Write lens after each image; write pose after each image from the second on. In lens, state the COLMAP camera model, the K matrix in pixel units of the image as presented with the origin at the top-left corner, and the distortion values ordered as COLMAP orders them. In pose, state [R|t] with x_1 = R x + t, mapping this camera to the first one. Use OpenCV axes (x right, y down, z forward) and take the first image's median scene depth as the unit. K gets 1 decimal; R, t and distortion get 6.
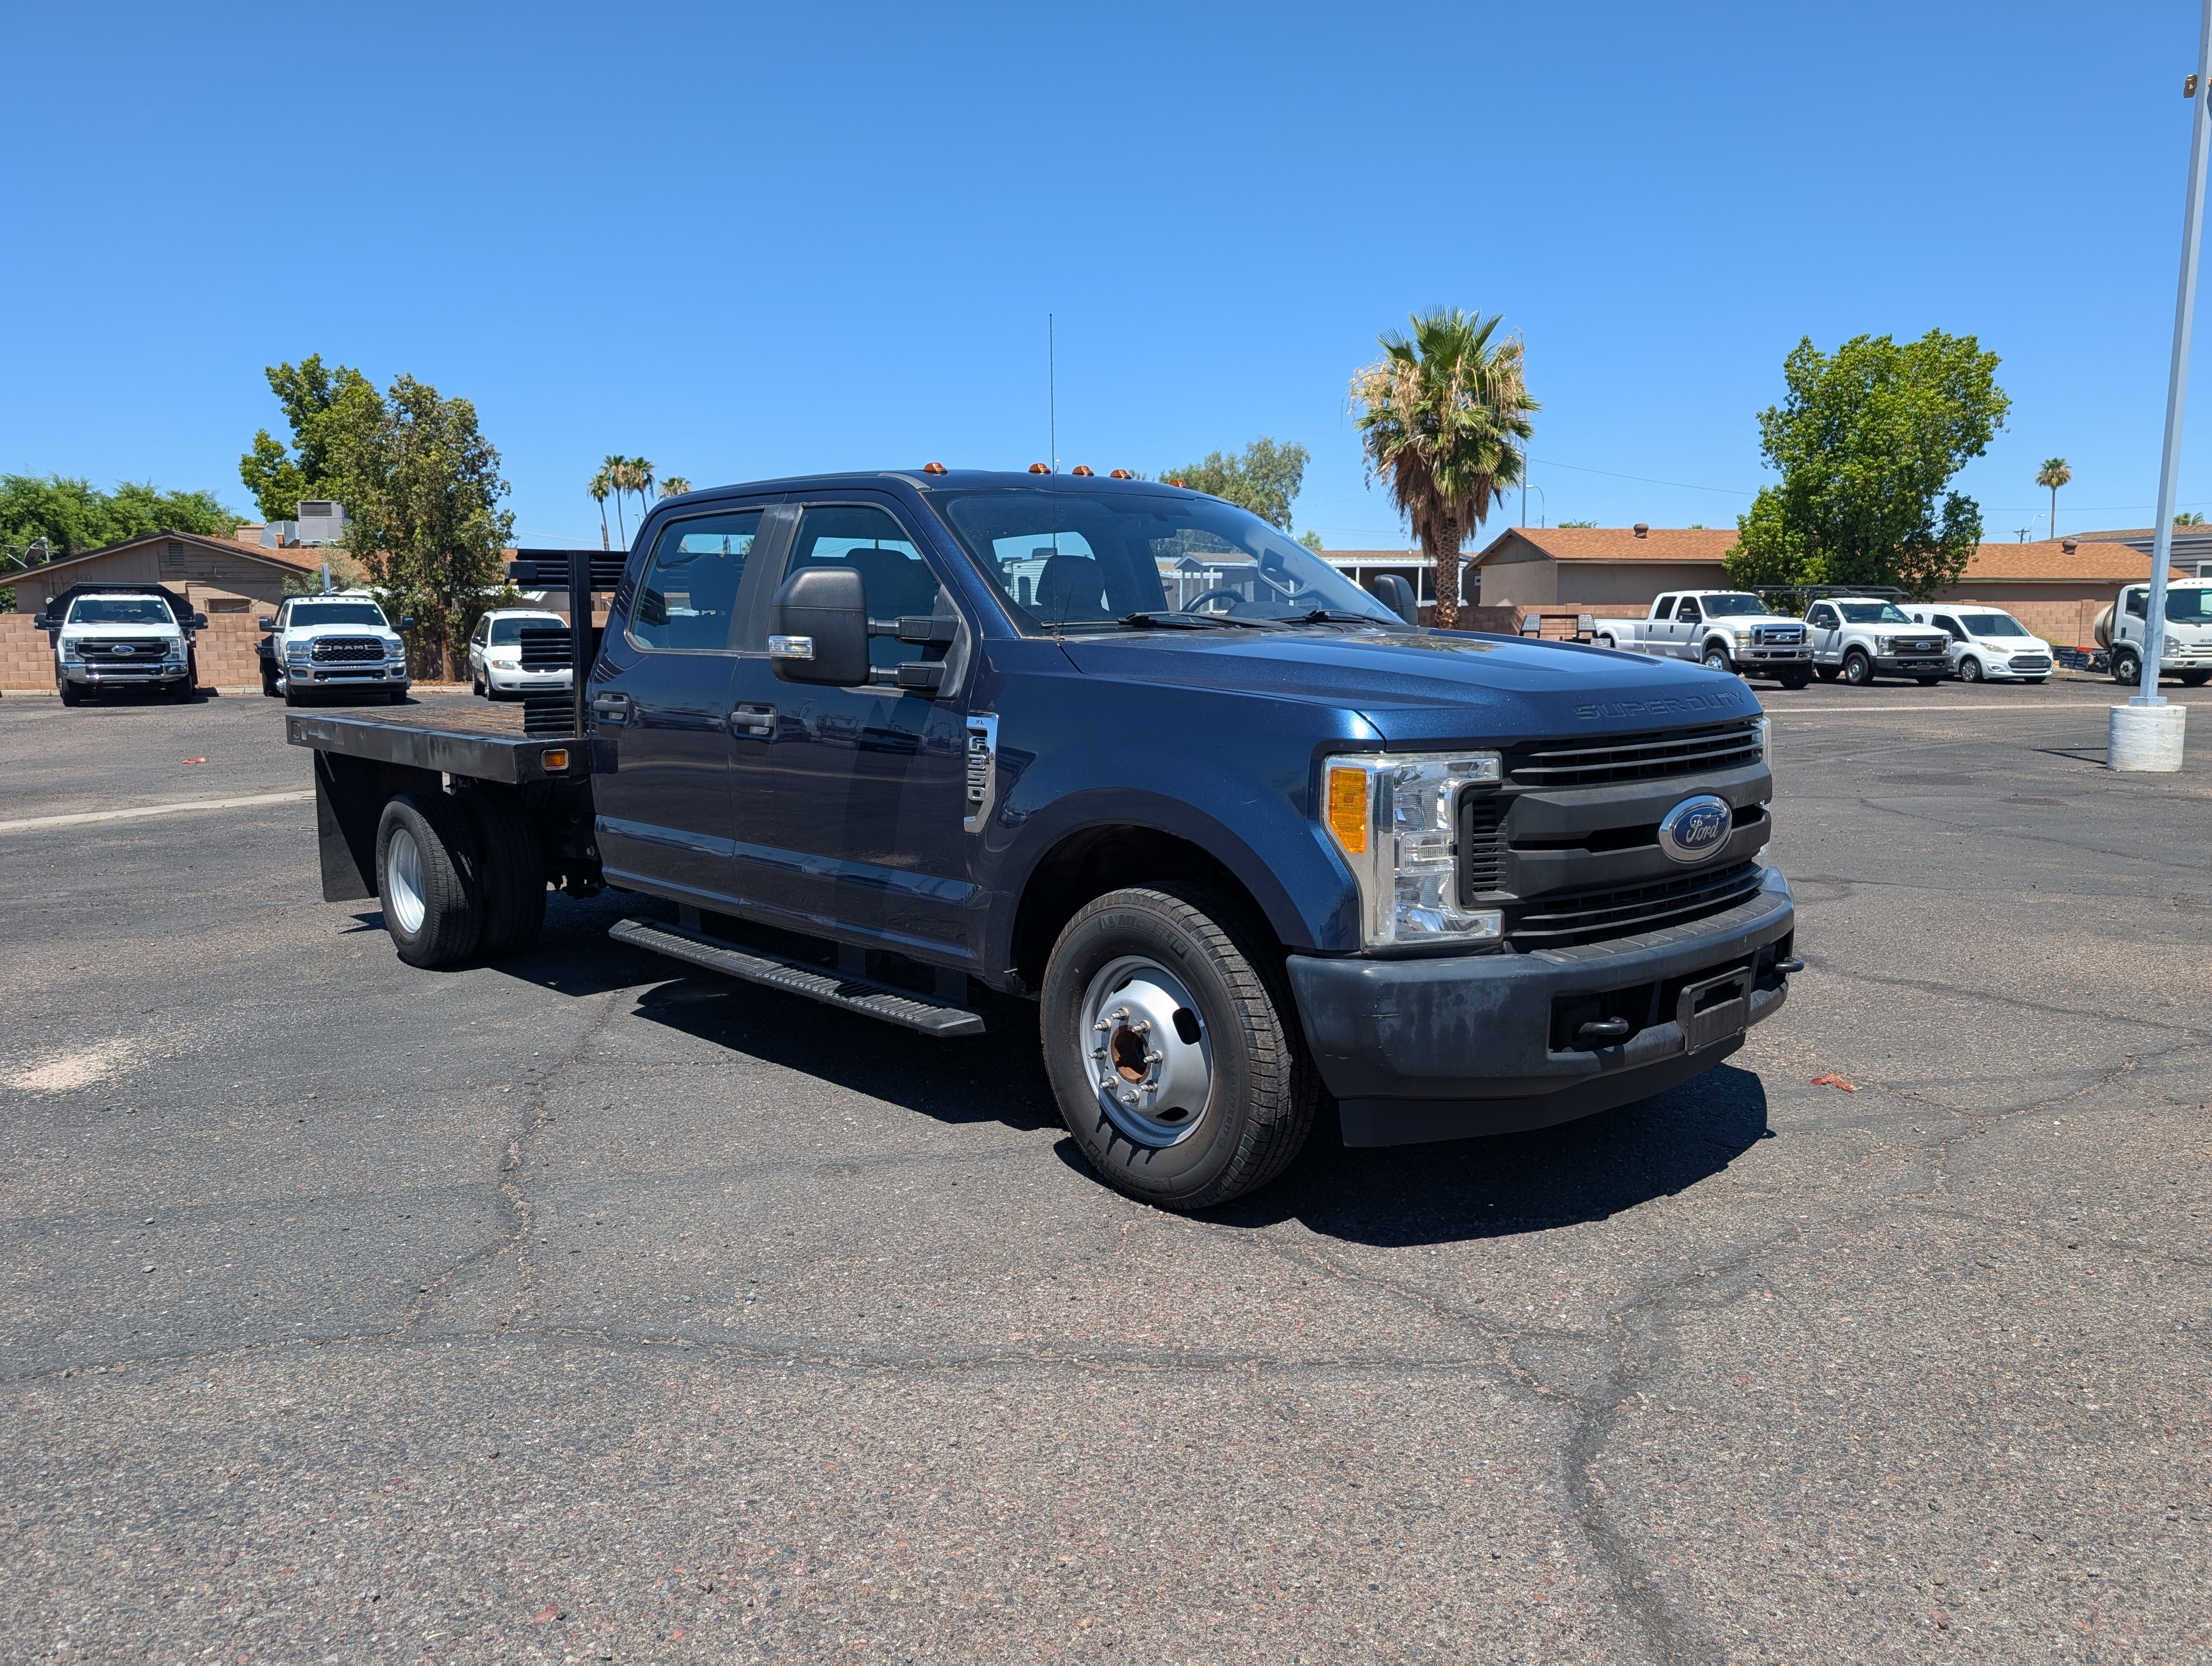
lens RADIAL K [[1648.3, 0, 1123.2], [0, 1648.3, 836.3], [0, 0, 1]] dist [0.010248, -0.003020]
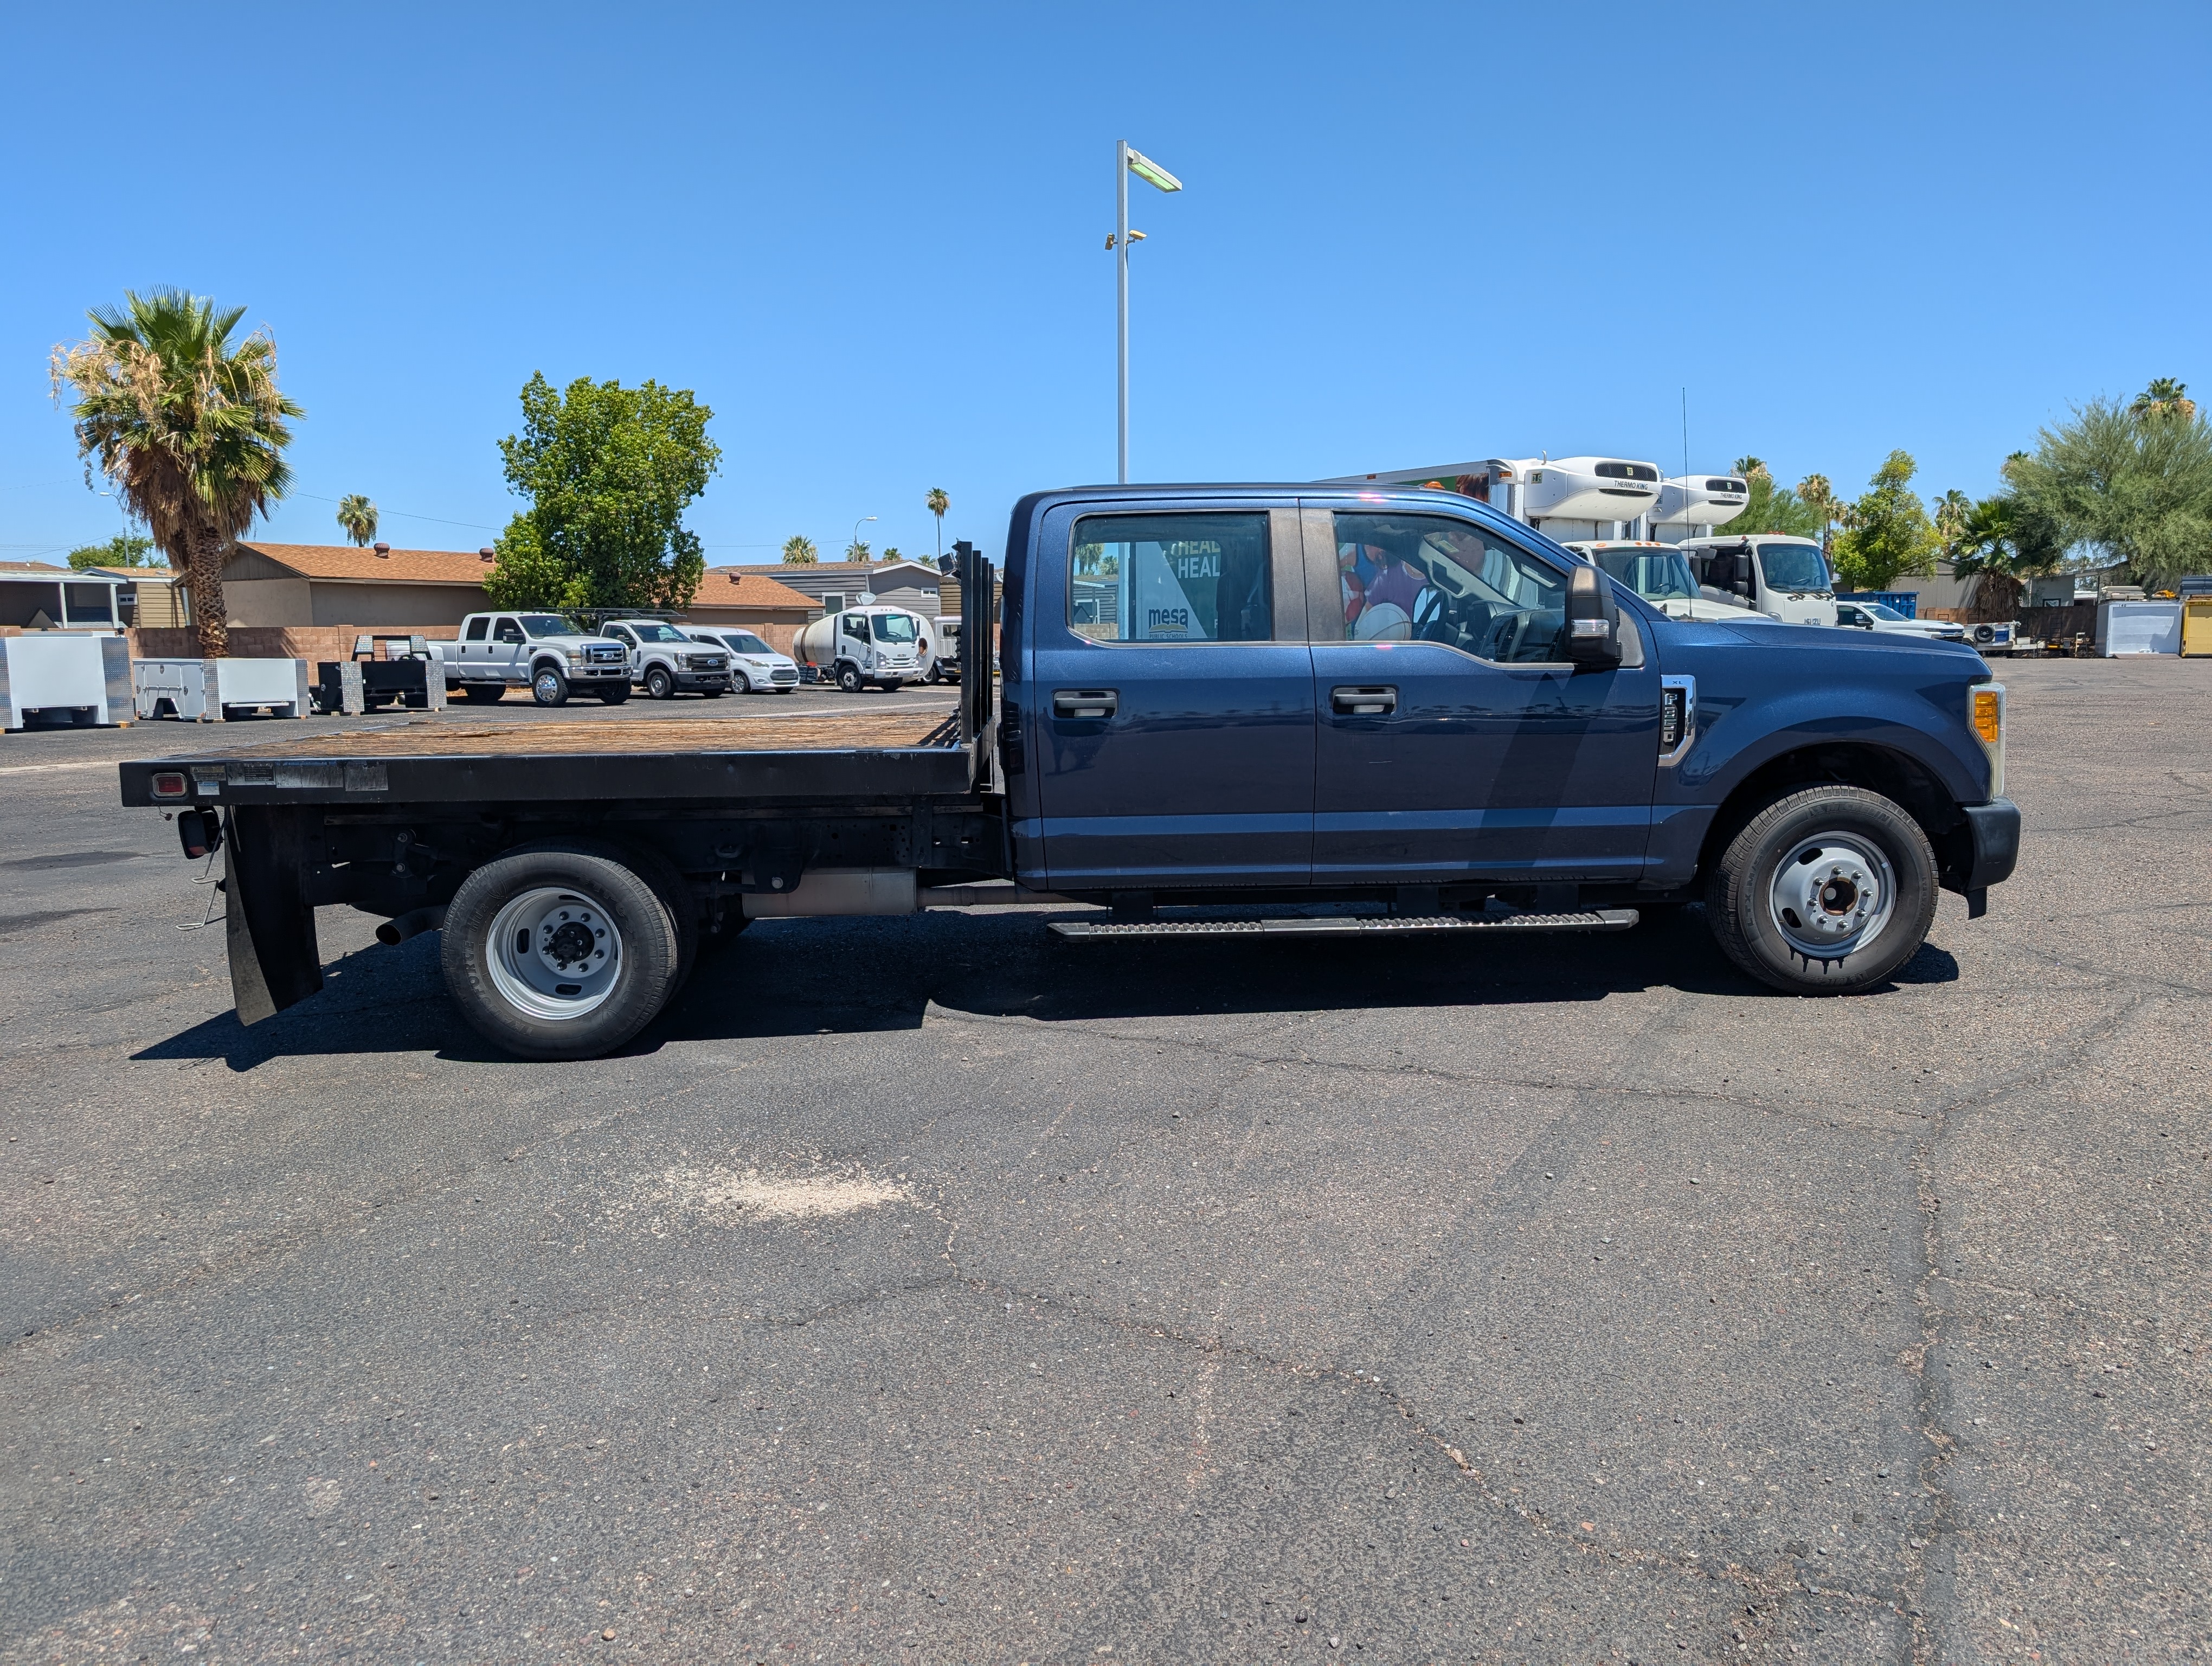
lens RADIAL K [[1648.3, 0, 1123.2], [0, 1648.3, 836.3], [0, 0, 1]] dist [0.010248, -0.003020]
pose [[0.631780, -0.097730, 0.768962, -0.196075], [0.110330, 0.993258, 0.035590, -0.005902], [-0.767256, 0.062354, 0.638303, 0.067542]]
